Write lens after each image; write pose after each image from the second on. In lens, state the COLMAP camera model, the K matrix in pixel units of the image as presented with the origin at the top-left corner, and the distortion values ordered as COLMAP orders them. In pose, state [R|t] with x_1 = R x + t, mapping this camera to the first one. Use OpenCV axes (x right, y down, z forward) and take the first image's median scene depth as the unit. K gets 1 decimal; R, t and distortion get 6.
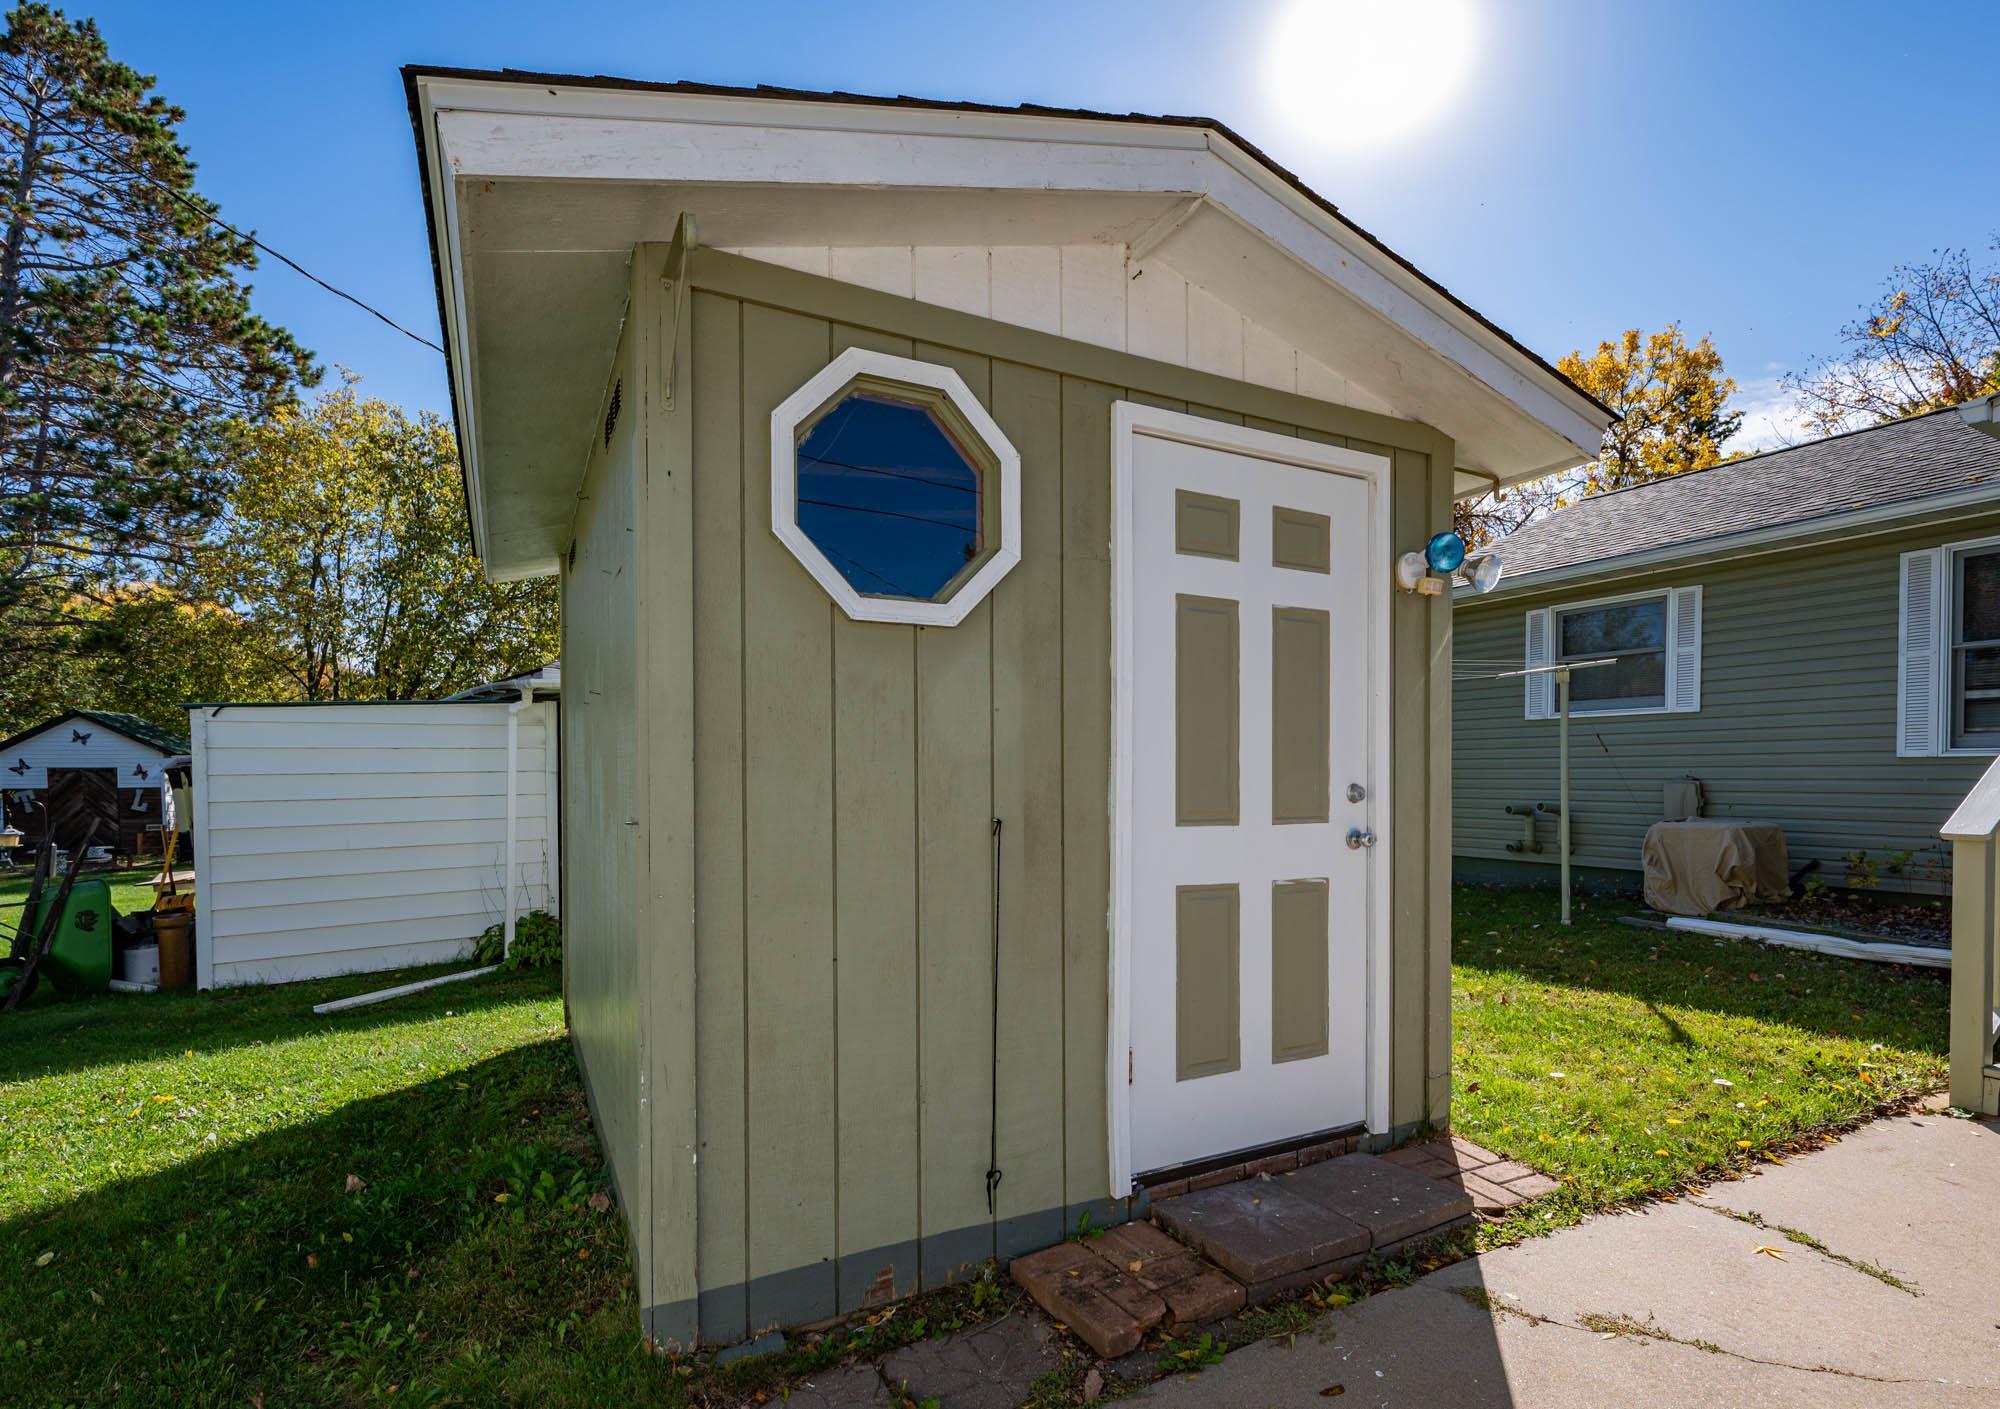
lens RADIAL K [[984.5, 0, 1033.4], [0, 984.5, 791.1], [0, 0, 1]] dist [0.001255, 0.000619]
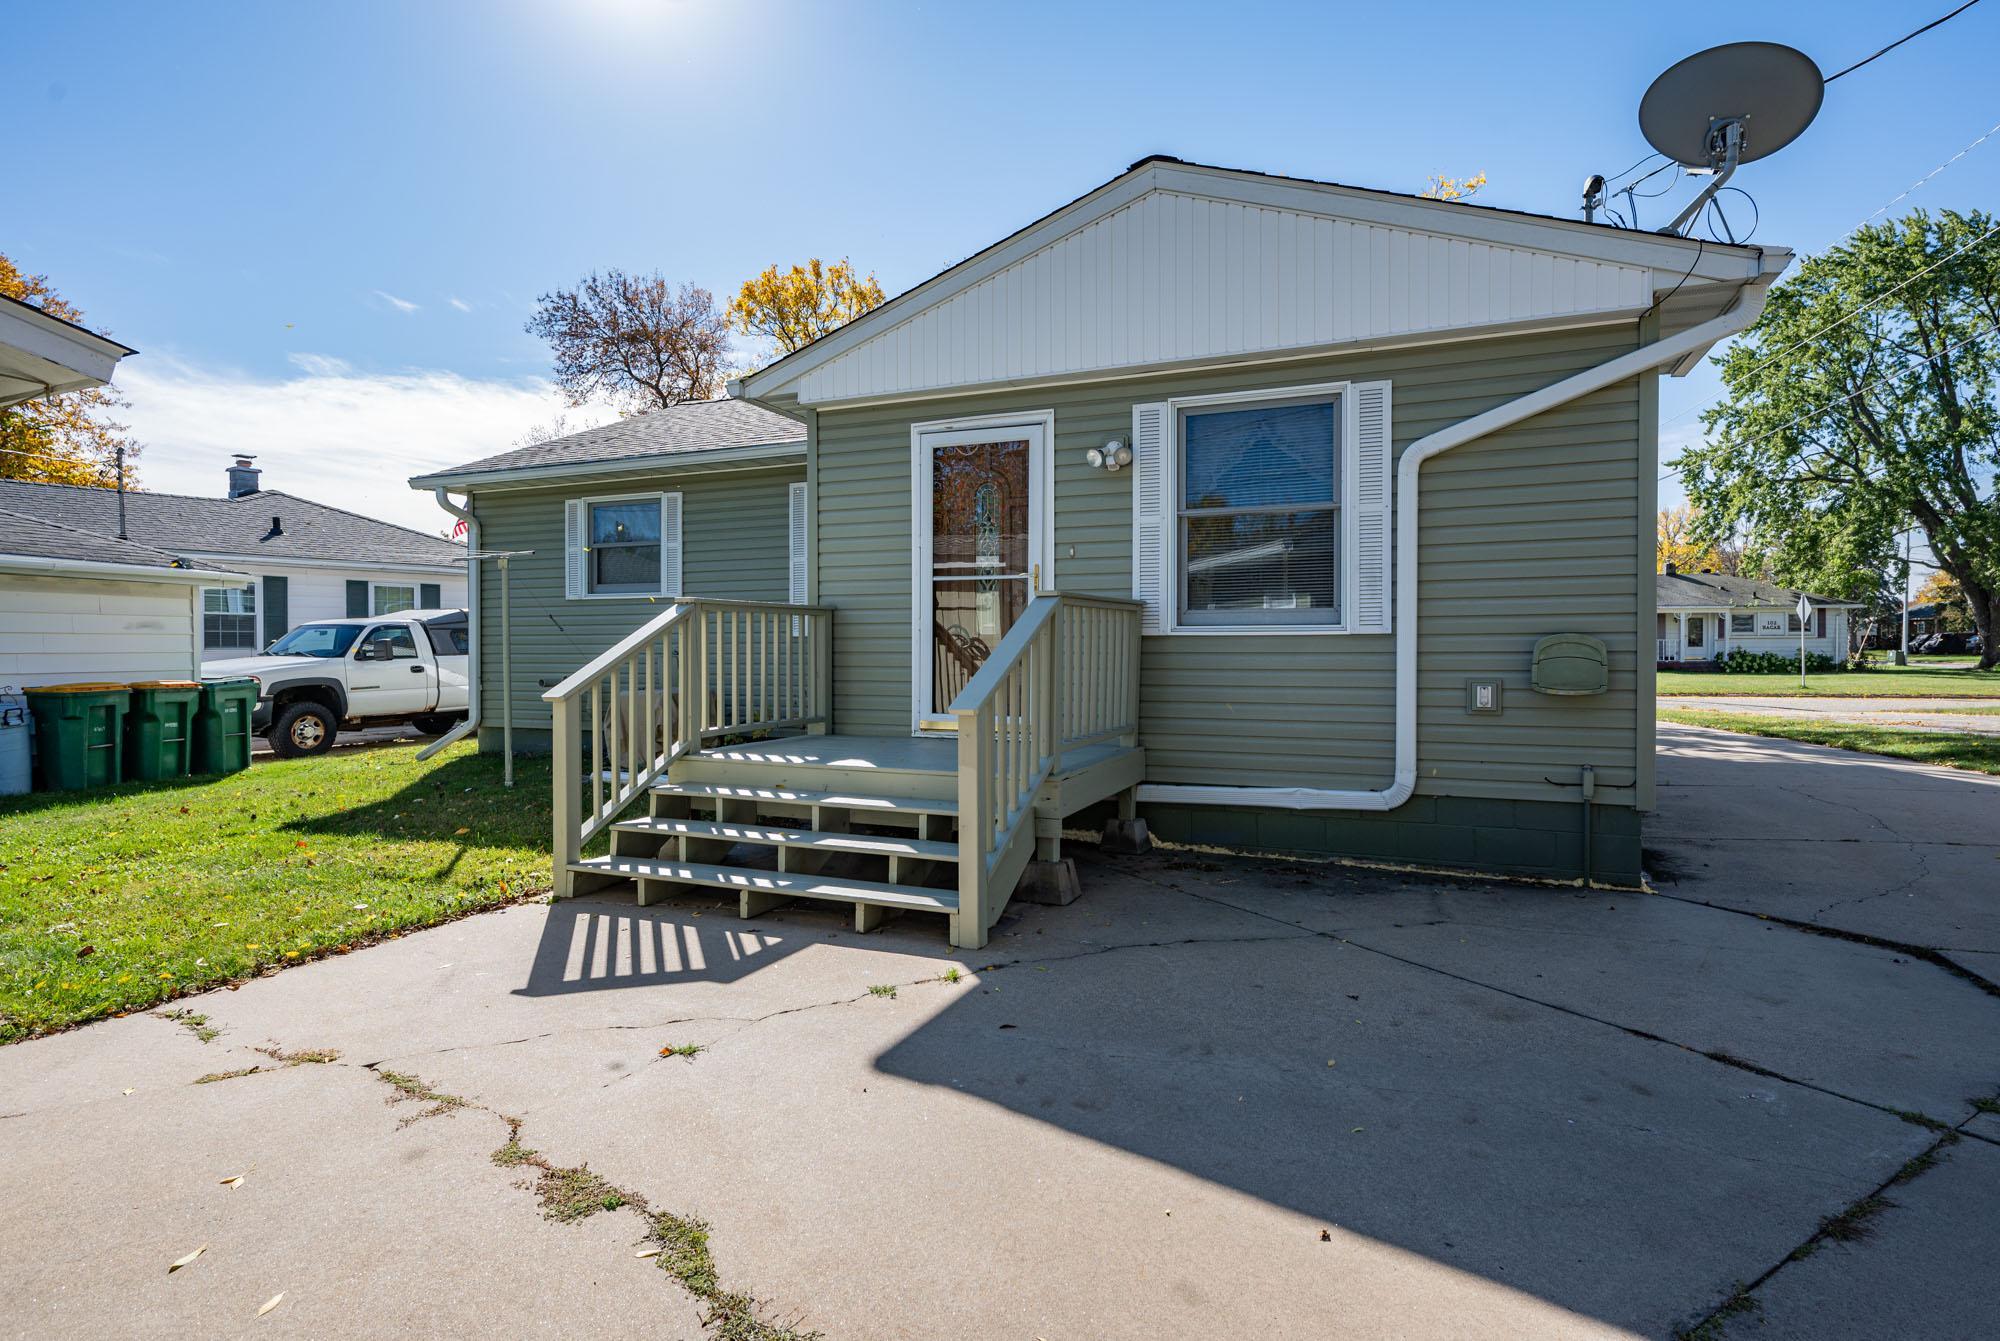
lens RADIAL K [[999.5, 0, 1052.0], [0, 999.5, 654.1], [0, 0, 1]] dist [0.001842, -0.000533]
pose [[0.769035, -0.007930, 0.639157, 0.710240], [0.013959, 0.999893, -0.004389, -0.000911], [-0.639054, 0.012297, 0.769063, -0.634815]]
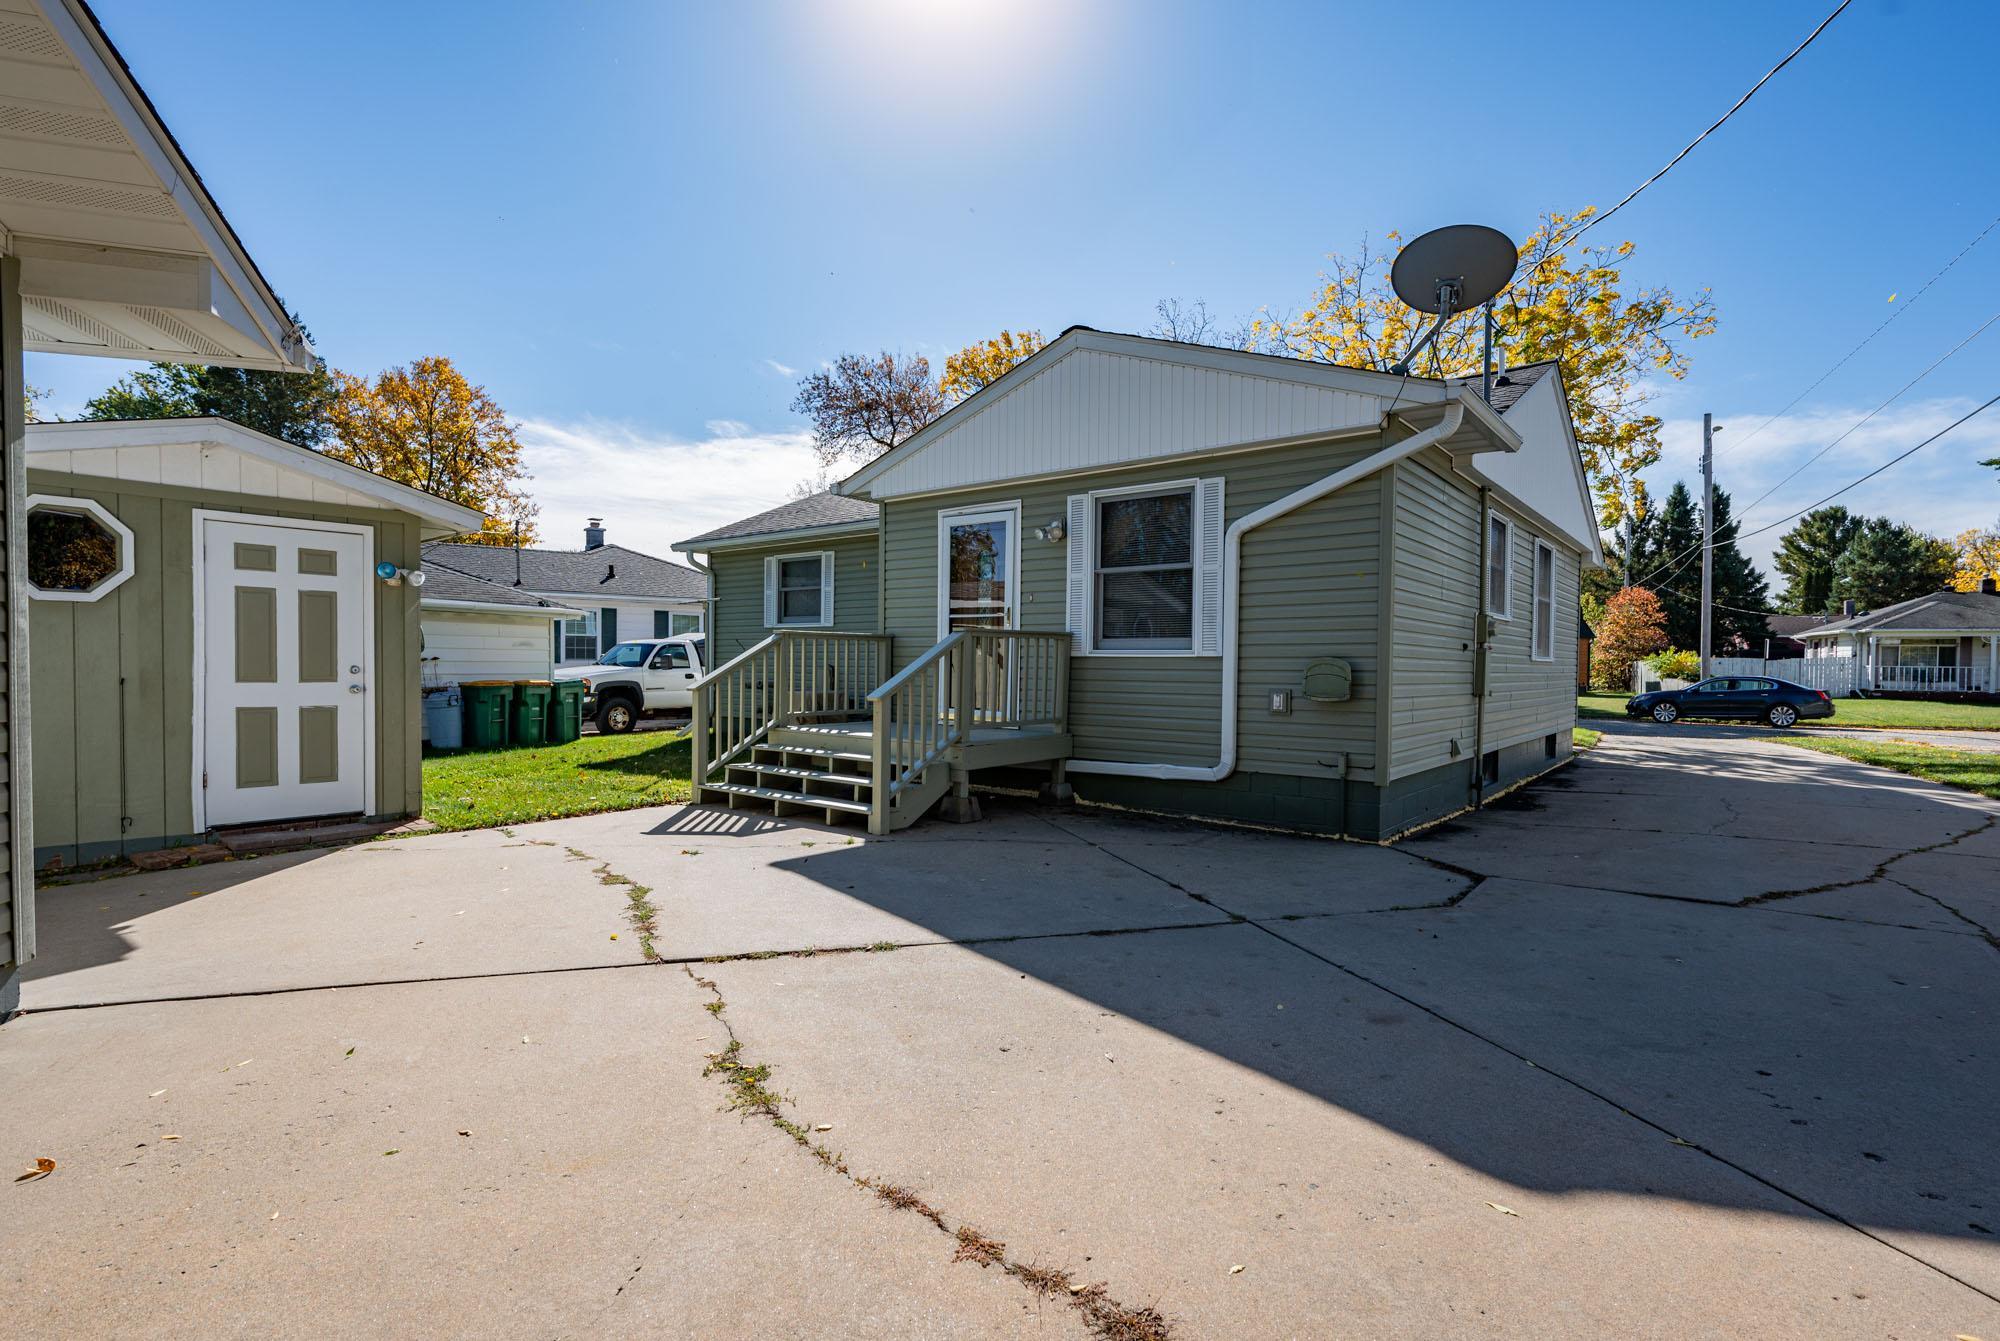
lens RADIAL K [[951.7, 0, 1005.0], [0, 951.7, 682.9], [0, 0, 1]] dist [0.003440, 0.000585]
pose [[0.918878, -0.000492, 0.394541, 0.883049], [-0.001565, 0.999987, 0.004892, 0.020712], [-0.394538, -0.005113, 0.918865, -1.746882]]
